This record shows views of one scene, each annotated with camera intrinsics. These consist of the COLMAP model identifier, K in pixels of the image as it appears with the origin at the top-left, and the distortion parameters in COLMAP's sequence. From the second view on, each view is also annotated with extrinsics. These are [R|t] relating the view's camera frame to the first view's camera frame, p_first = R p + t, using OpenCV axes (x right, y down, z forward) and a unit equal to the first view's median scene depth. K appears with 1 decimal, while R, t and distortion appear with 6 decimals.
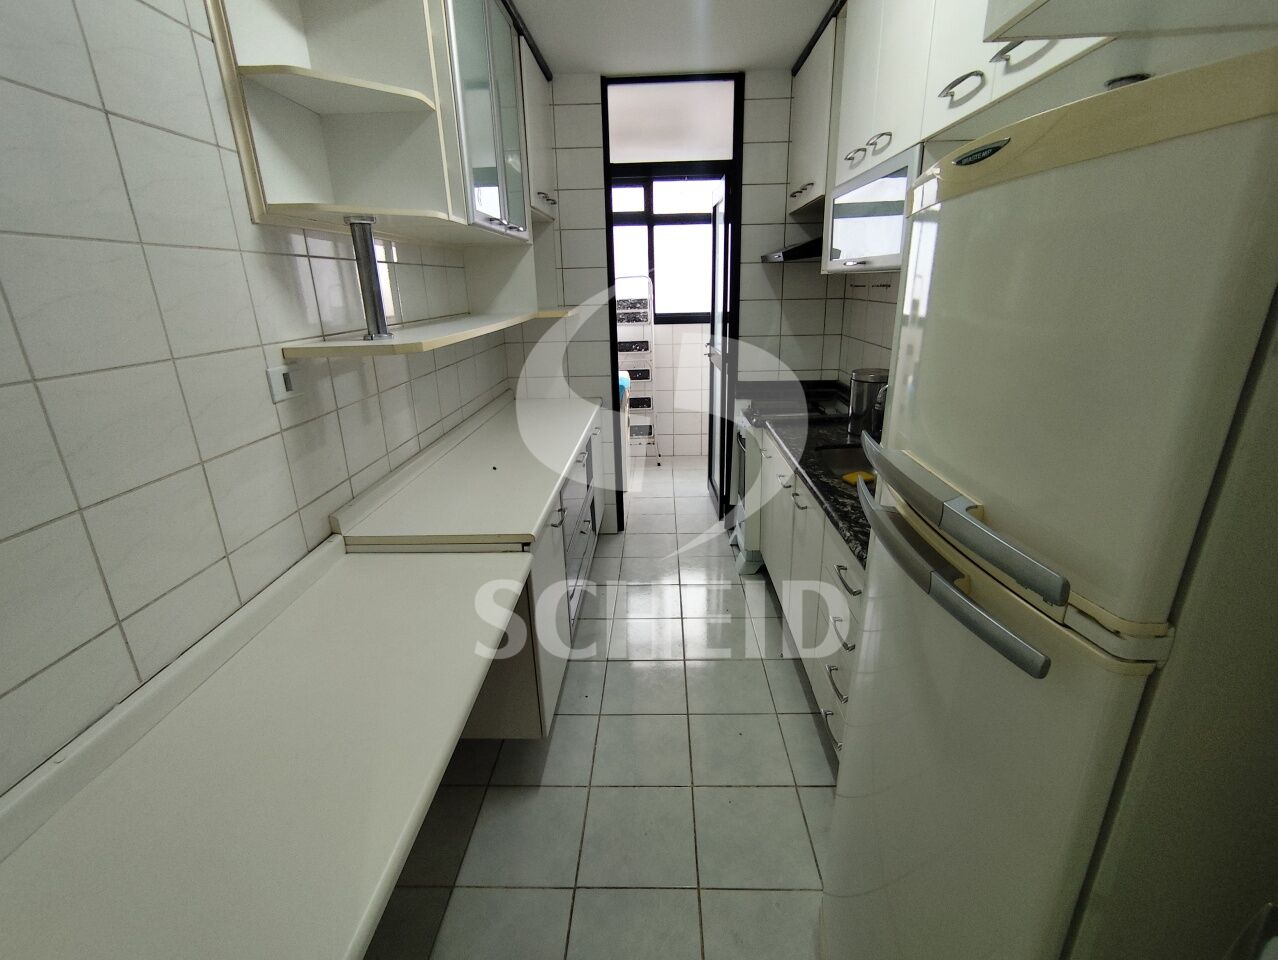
lens RADIAL K [[581.1, 0, 642.0], [0, 581.1, 473.0], [0, 0, 1]] dist [-0.041140, 0.029242]
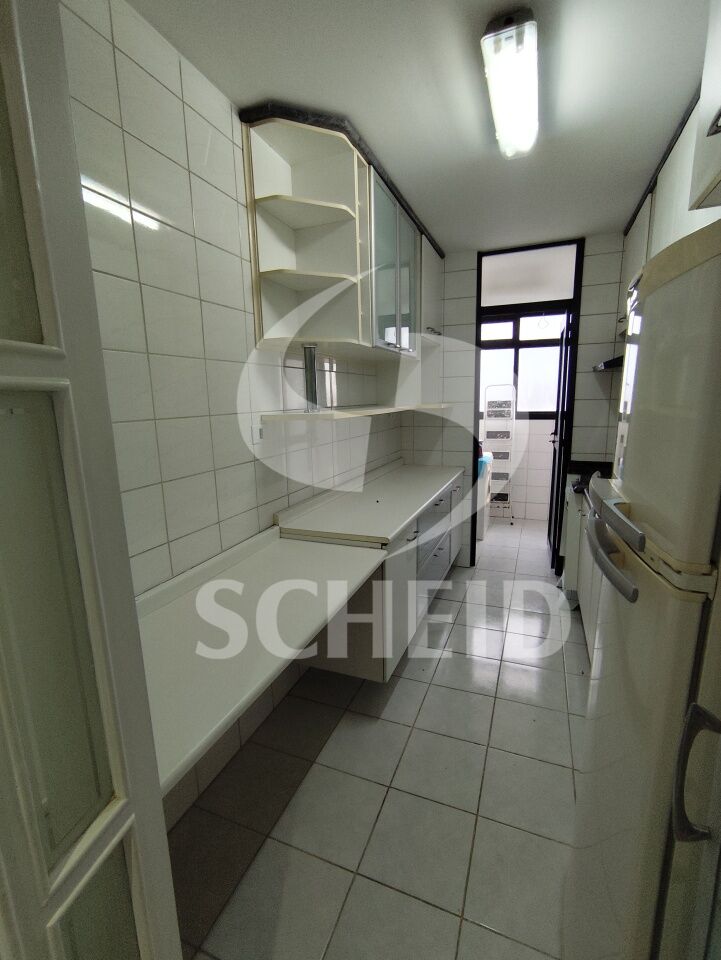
lens RADIAL K [[436.5, 0, 365.2], [0, 436.5, 483.4], [0, 0, 1]] dist [-0.041140, 0.029242]
pose [[0.938908, 0.068608, -0.337261, 0.074614], [-0.107227, 0.989469, -0.097227, 0.044574], [0.327039, 0.127450, 0.936377, -0.069163]]
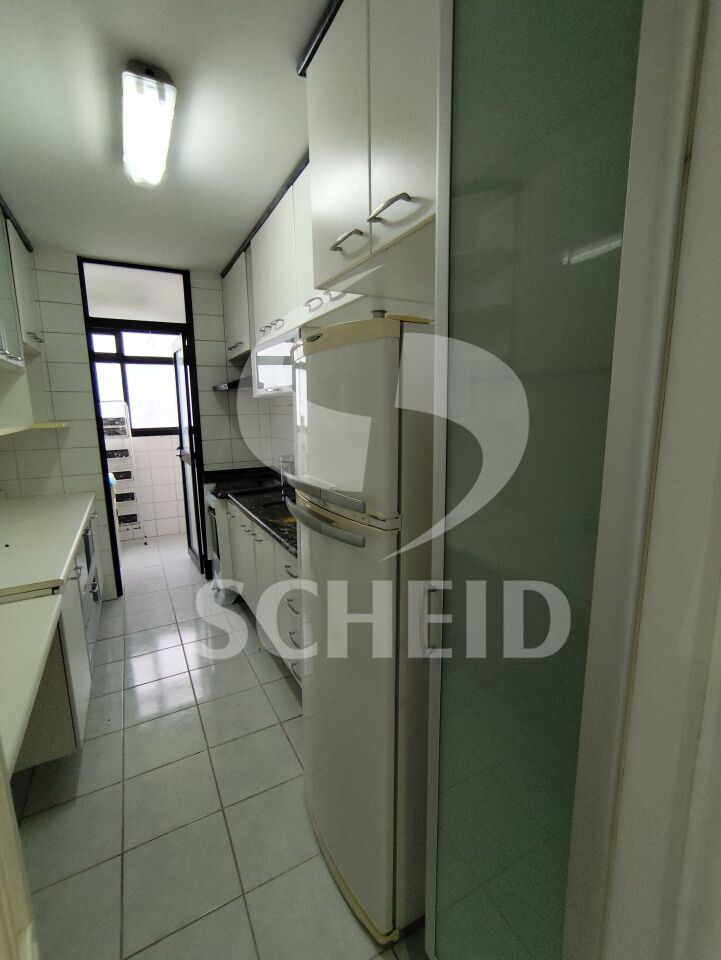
lens RADIAL K [[436.5, 0, 365.2], [0, 436.5, 483.4], [0, 0, 1]] dist [-0.041140, 0.029242]
pose [[0.862119, -0.076220, 0.500941, -0.036506], [0.151454, 0.982189, -0.111208, 0.057912], [-0.483542, 0.171744, 0.858307, -0.117651]]
